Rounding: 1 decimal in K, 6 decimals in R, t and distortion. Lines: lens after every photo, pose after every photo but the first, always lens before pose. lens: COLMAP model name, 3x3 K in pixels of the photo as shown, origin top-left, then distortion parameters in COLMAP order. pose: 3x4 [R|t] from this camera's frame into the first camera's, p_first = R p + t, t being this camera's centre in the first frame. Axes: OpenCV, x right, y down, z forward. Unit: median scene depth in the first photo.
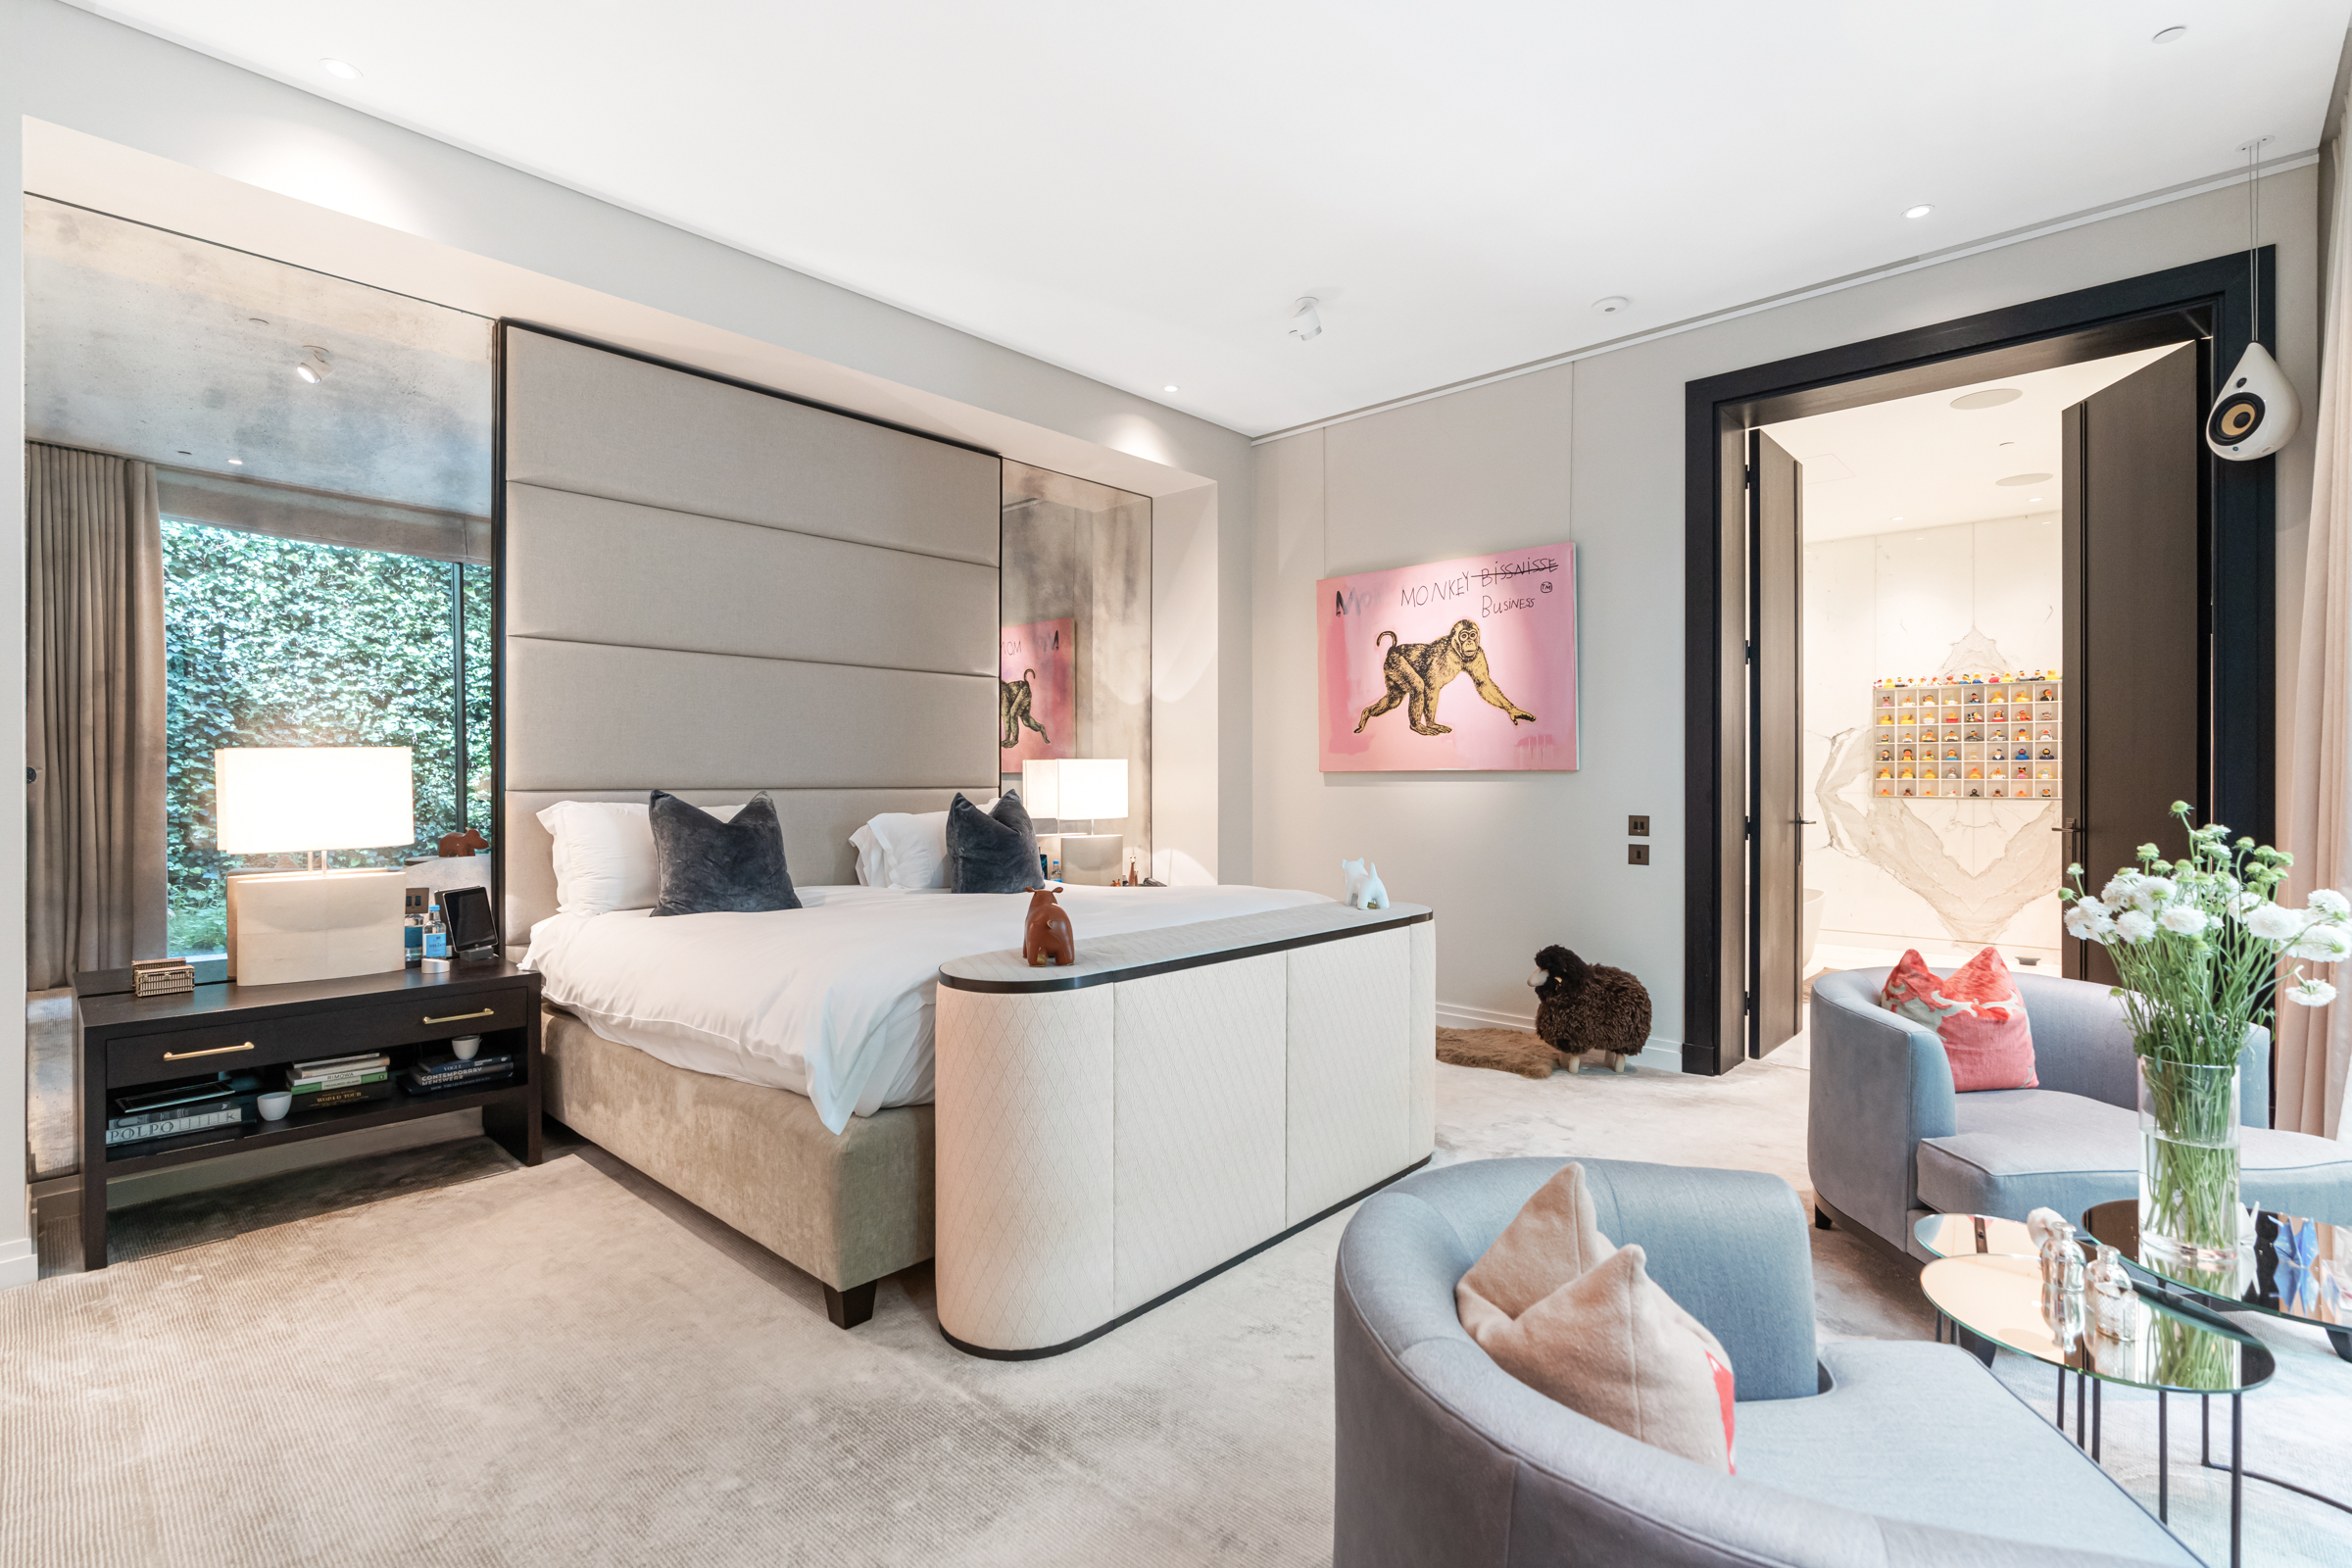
lens RADIAL K [[1070.6, 0, 1178.7], [0, 1070.6, 781.4], [0, 0, 1]] dist [0.001466, 0.000313]
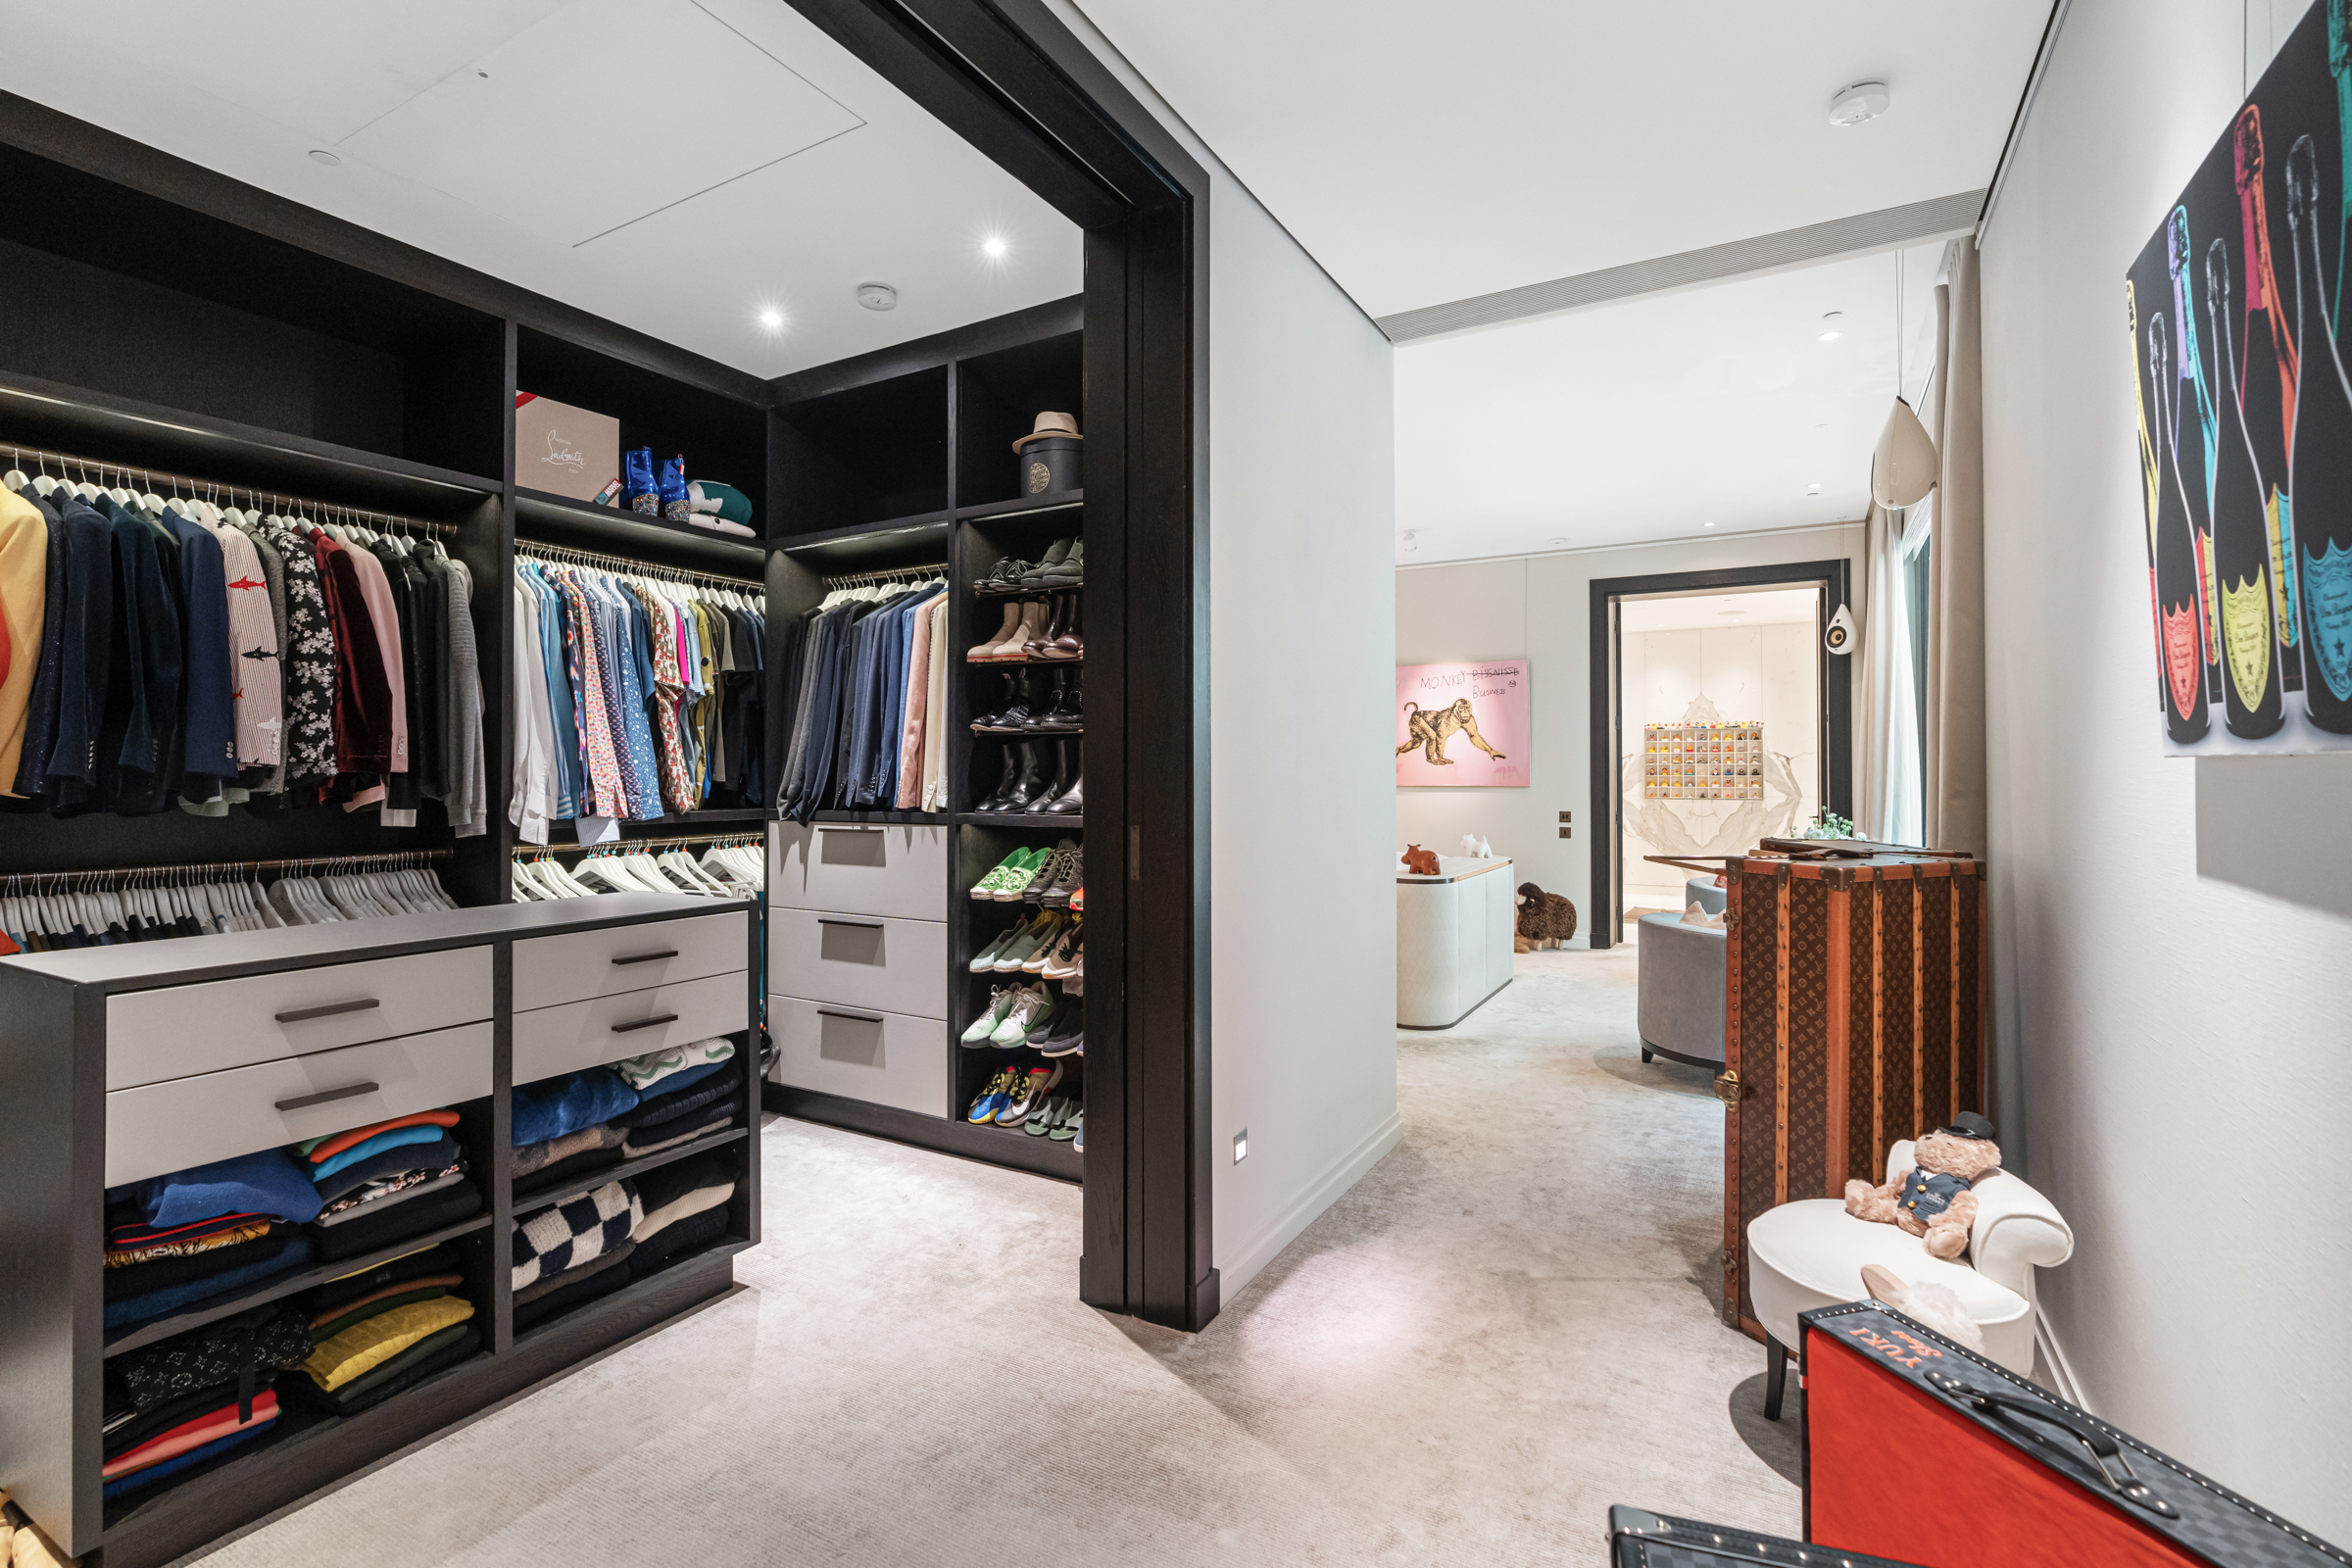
lens RADIAL K [[1070.6, 0, 1171.5], [0, 1070.6, 768.6], [0, 0, 1]] dist [0.001466, 0.000313]
pose [[0.975243, 0.000469, 0.221135, -0.539707], [0.001656, 0.999954, -0.009423, -0.021468], [-0.221130, 0.009556, 0.975198, -0.545478]]
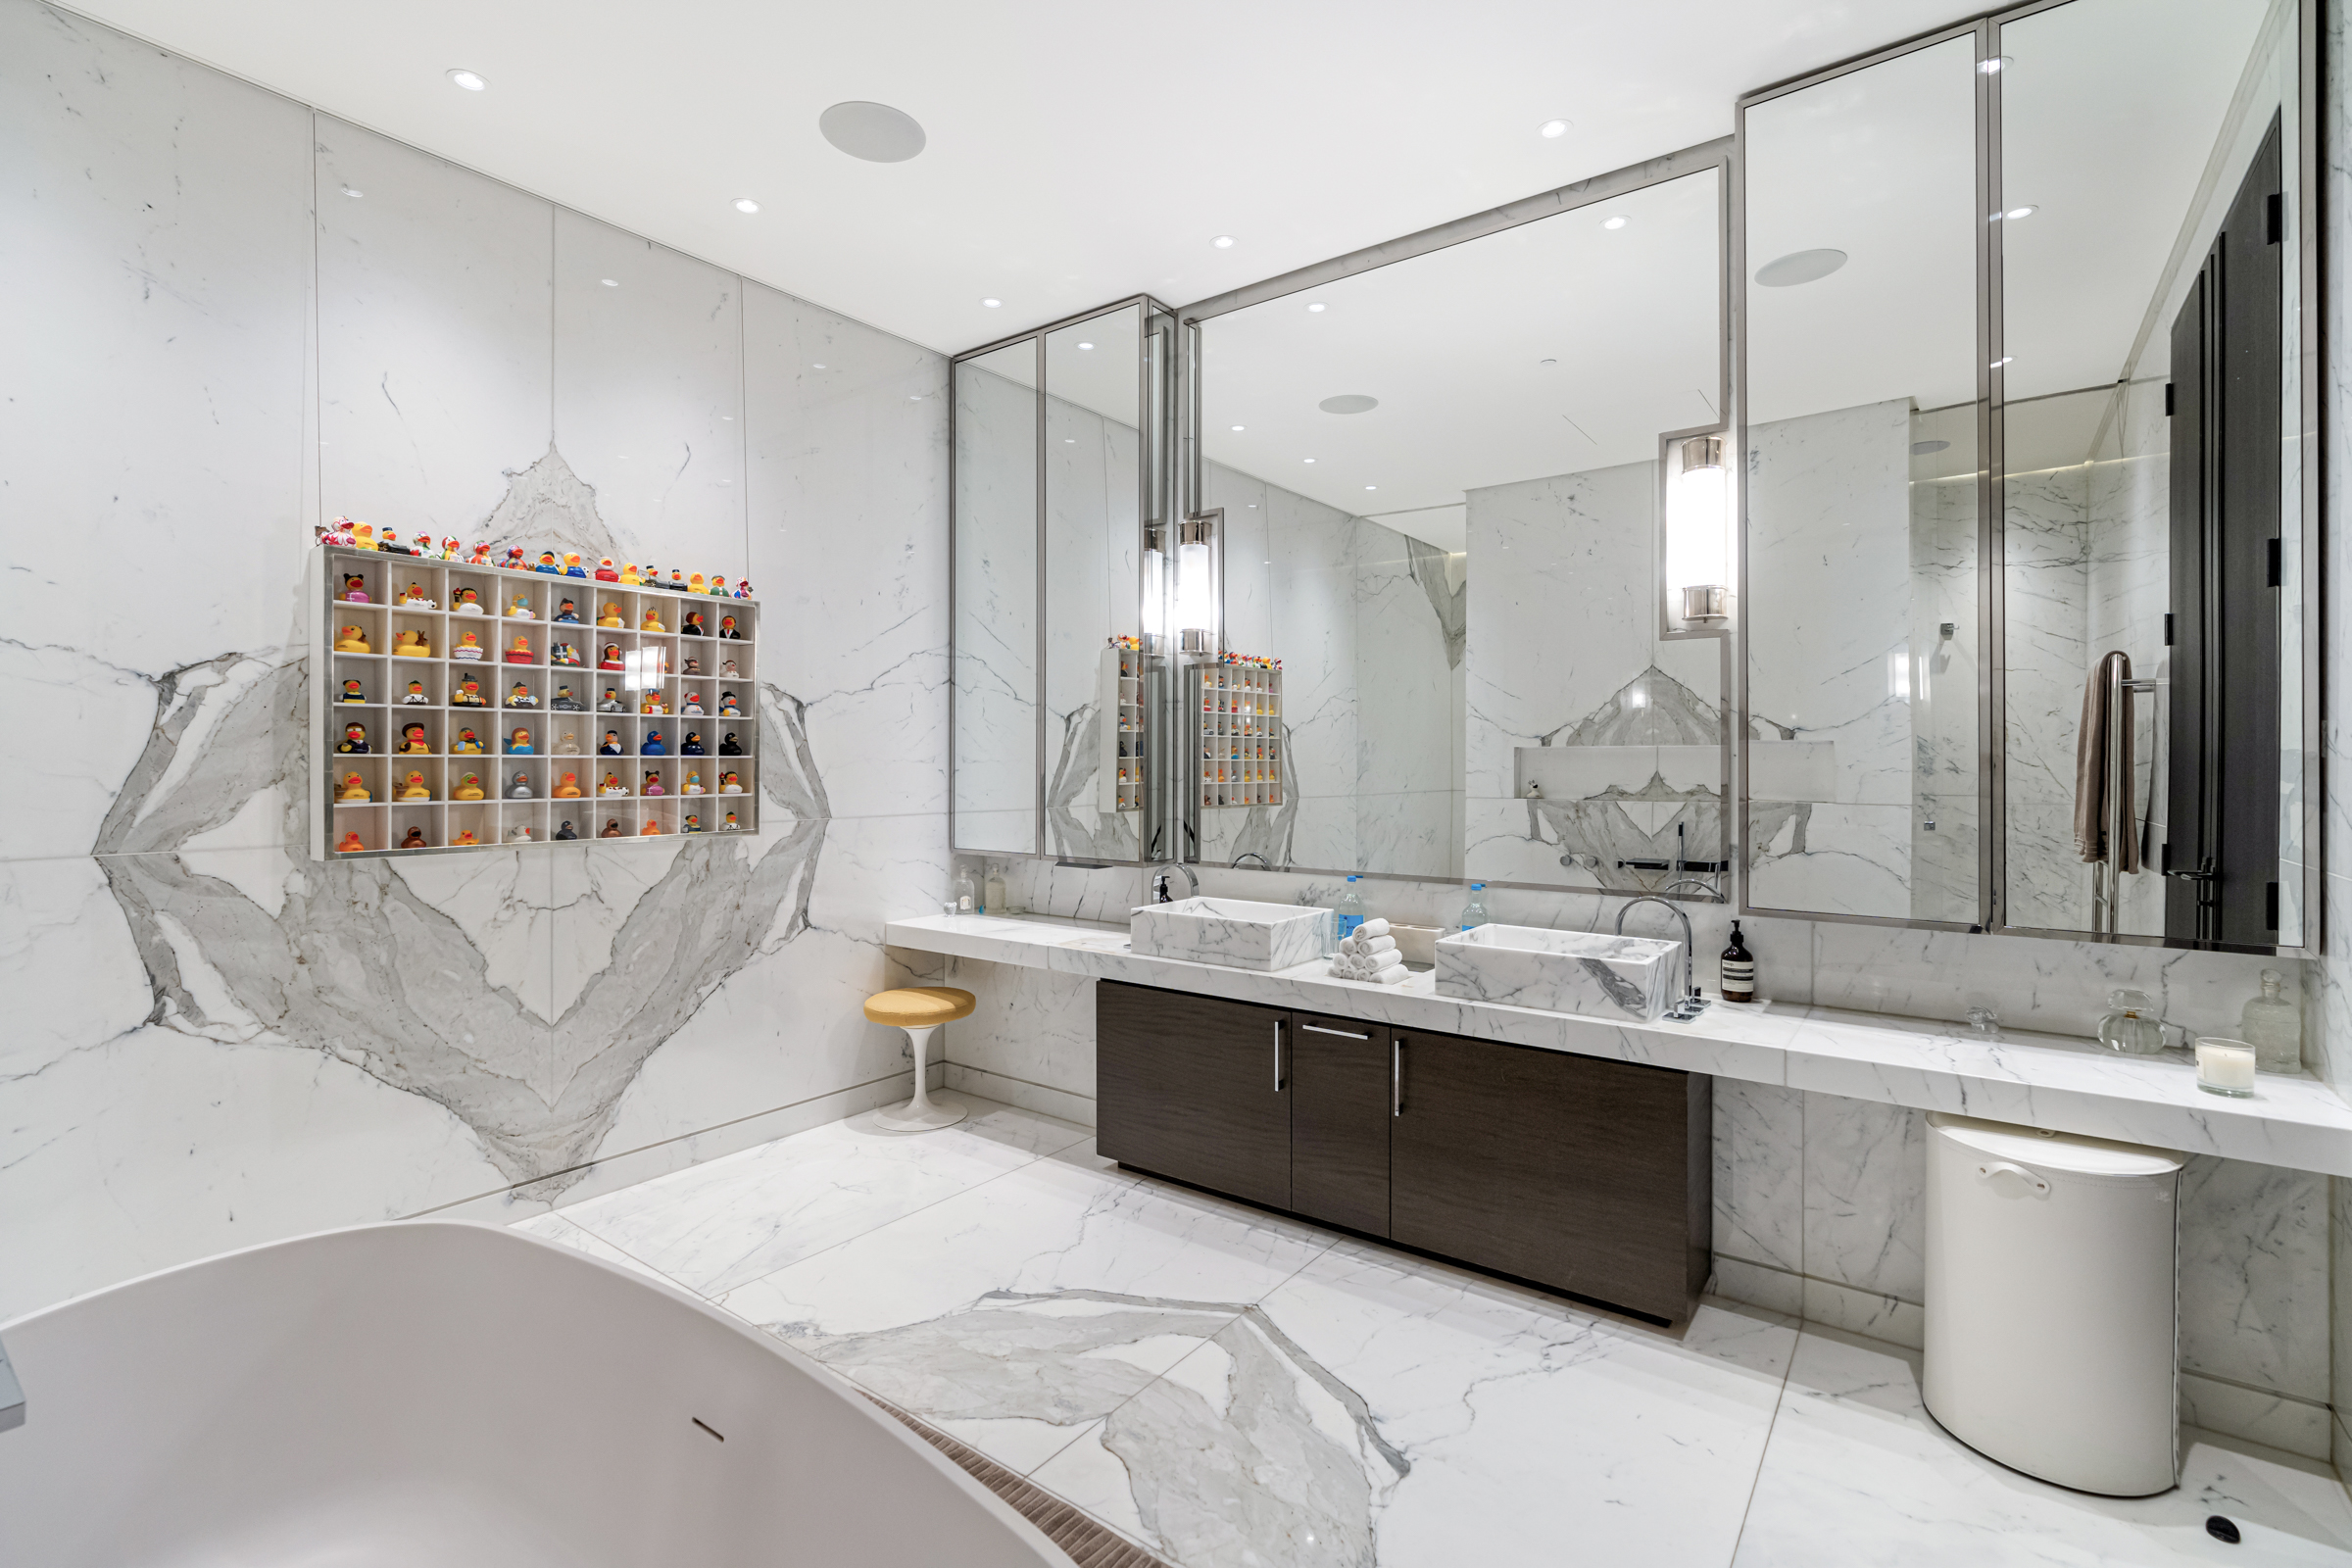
lens RADIAL K [[1070.6, 0, 1173.4], [0, 1070.6, 767.0], [0, 0, 1]] dist [0.001466, 0.000313]
pose [[-0.105019, -0.001895, 0.994468, 0.388790], [0.012121, 0.999921, 0.003186, -0.017205], [-0.994396, 0.012388, -0.104988, 1.077235]]
